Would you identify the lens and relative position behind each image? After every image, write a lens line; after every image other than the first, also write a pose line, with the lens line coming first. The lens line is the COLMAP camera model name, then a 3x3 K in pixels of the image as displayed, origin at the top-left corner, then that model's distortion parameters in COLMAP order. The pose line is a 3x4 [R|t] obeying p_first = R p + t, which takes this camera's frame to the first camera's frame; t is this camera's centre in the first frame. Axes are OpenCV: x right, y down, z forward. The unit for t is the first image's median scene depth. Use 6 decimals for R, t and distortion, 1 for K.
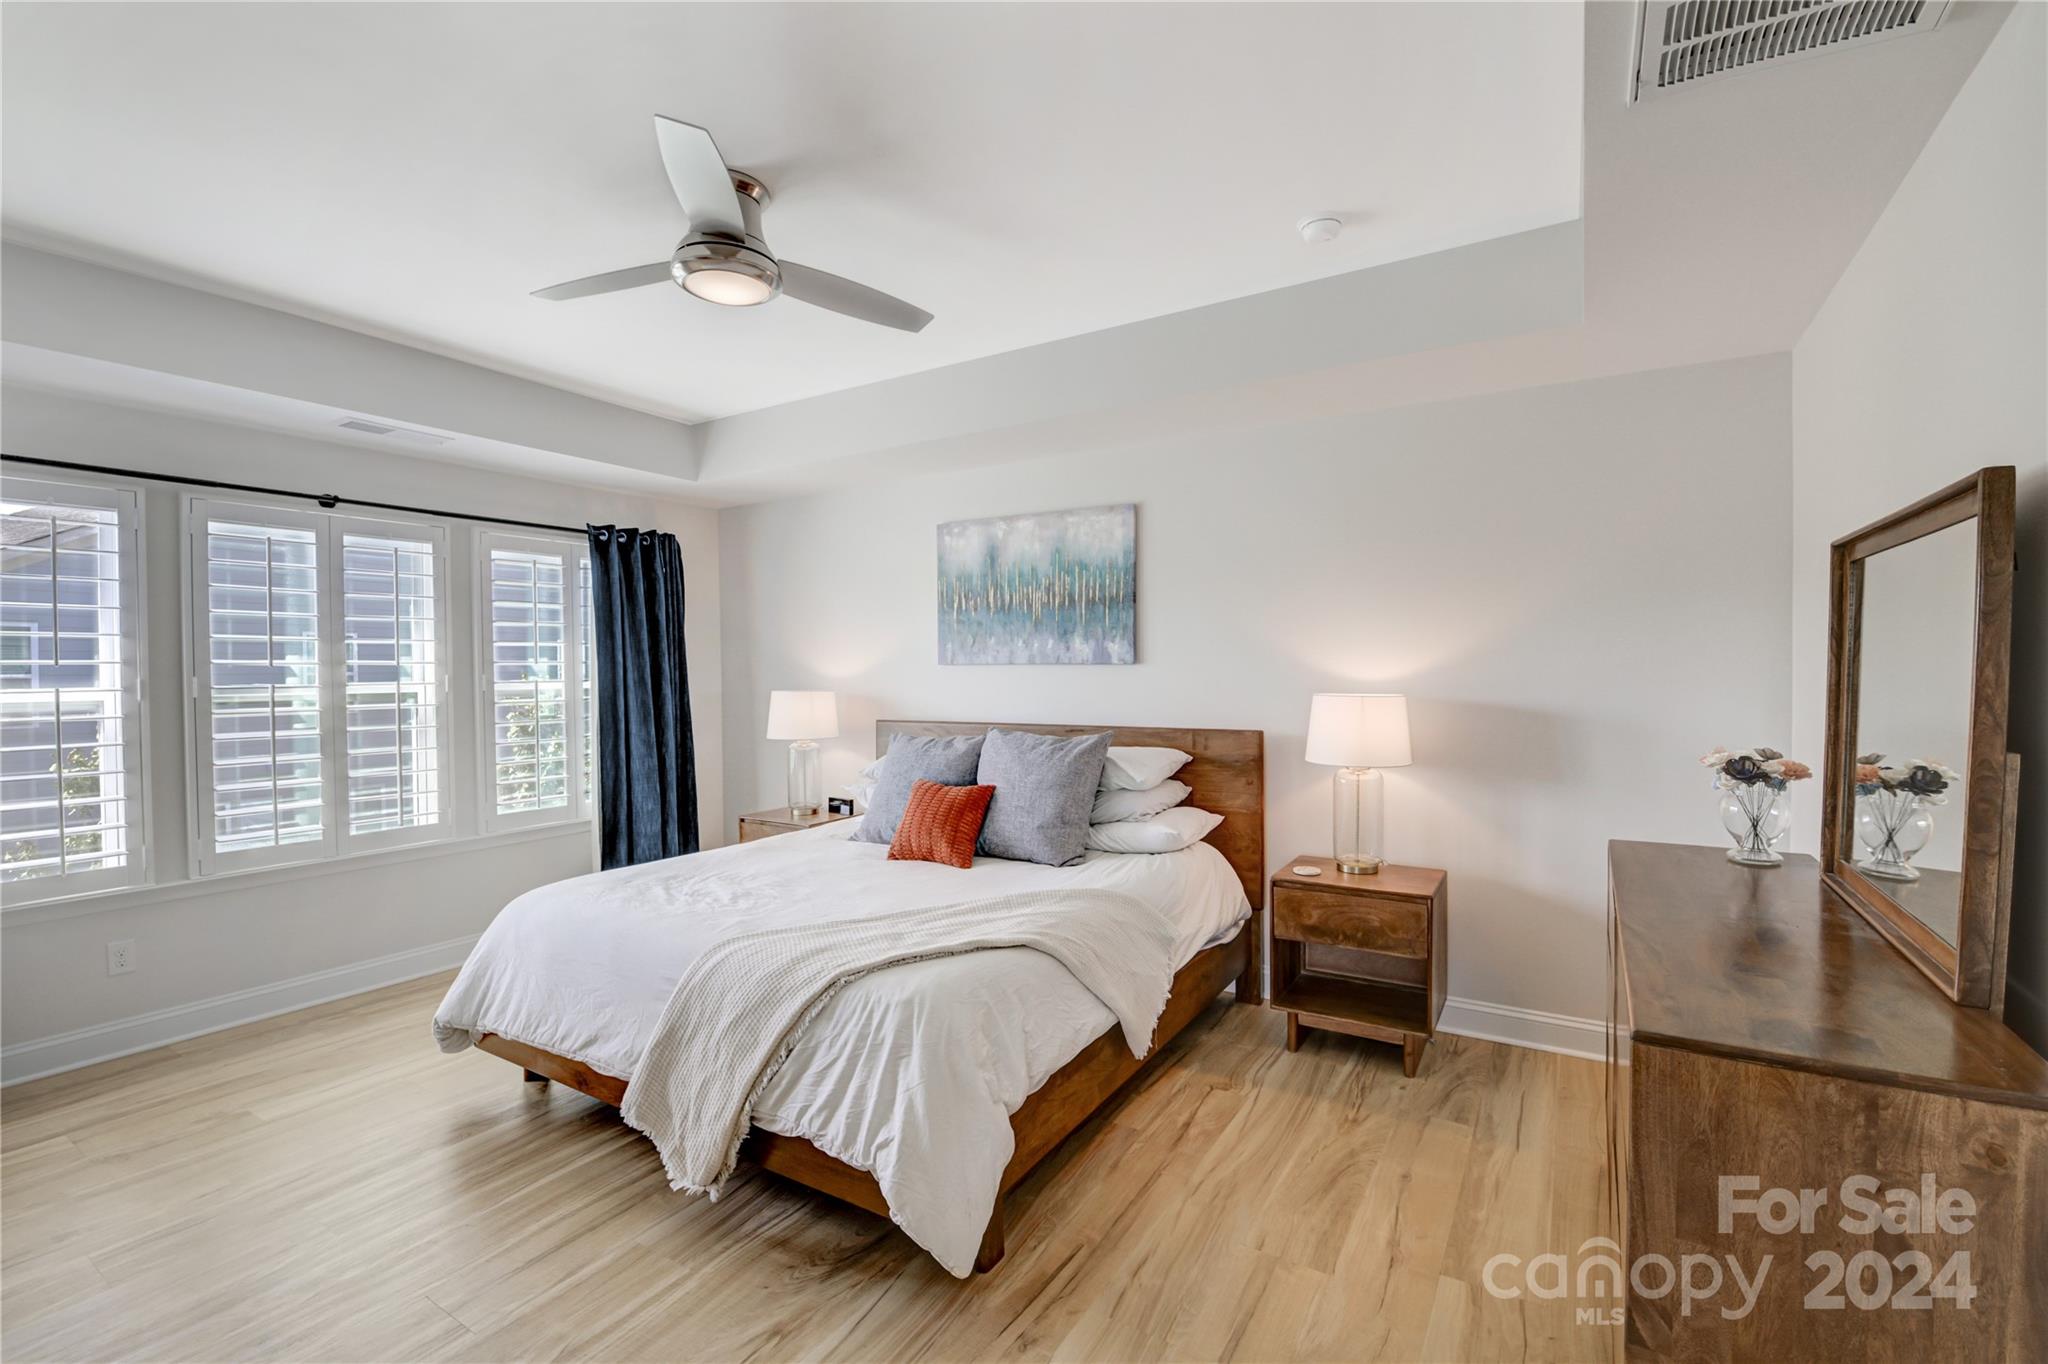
lens RADIAL K [[876.8, 0, 1024.6], [0, 876.8, 683.4], [0, 0, 1]] dist [-0.002515, -0.010709]
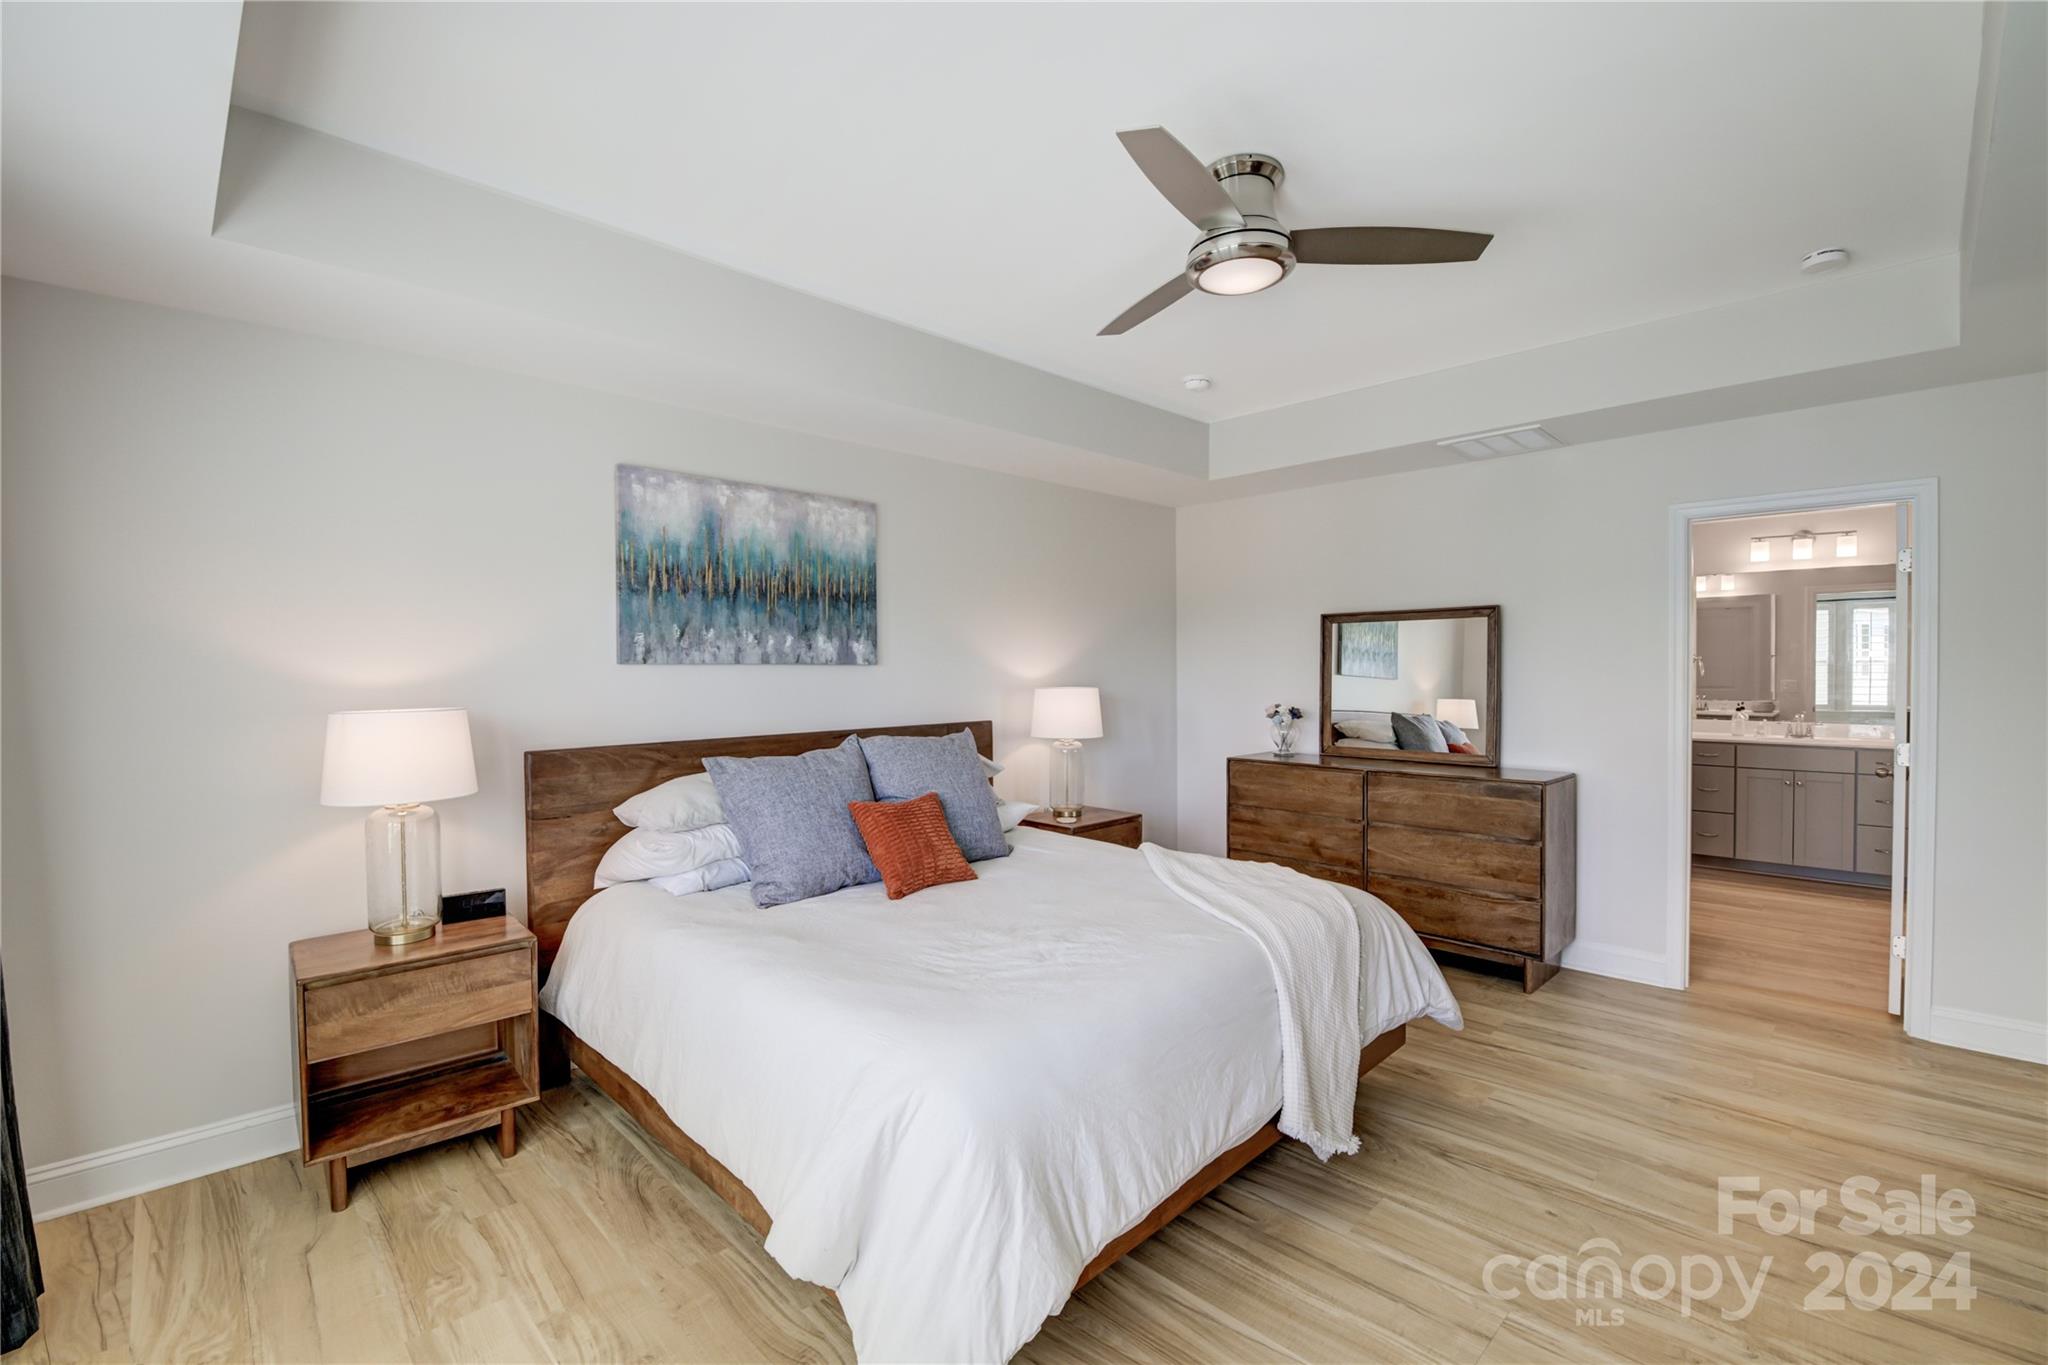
lens RADIAL K [[876.8, 0, 1024.6], [0, 876.8, 683.9], [0, 0, 1]] dist [-0.002515, -0.010709]
pose [[0.248983, -0.014669, 0.968397, -0.757107], [0.017522, 0.999790, 0.010639, -0.006990], [-0.968349, 0.014319, 0.249188, 0.552530]]
